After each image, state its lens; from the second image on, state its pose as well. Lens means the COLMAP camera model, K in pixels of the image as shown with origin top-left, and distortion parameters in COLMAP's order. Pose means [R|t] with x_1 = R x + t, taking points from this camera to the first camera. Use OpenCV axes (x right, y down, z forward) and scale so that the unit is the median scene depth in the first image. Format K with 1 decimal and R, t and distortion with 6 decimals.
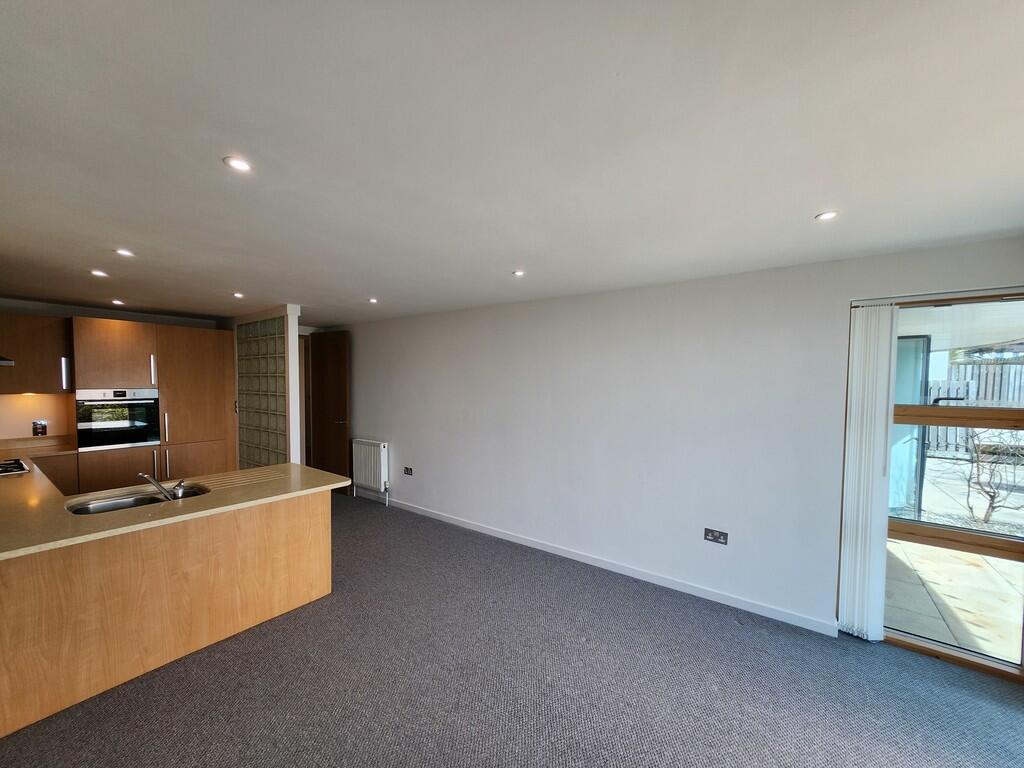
lens RADIAL K [[408.5, 0, 511.9], [0, 408.5, 393.2], [0, 0, 1]] dist [-0.003352, -0.000439]
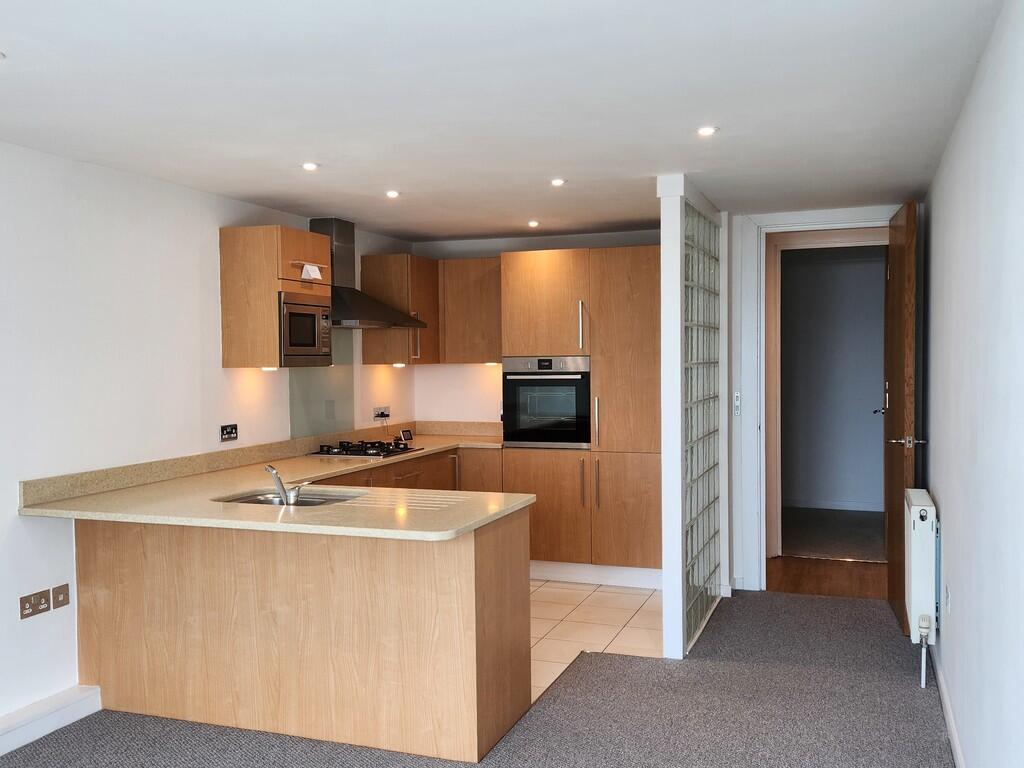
lens RADIAL K [[969.1, 0, 511.1], [0, 969.1, 384.1], [0, 0, 1]] dist [0.024562, 0.000000]
pose [[0.275288, 0.019956, -0.961155, 0.532490], [-0.019278, 0.999698, 0.015235, 0.011589], [0.961169, 0.014336, 0.275589, 0.551433]]
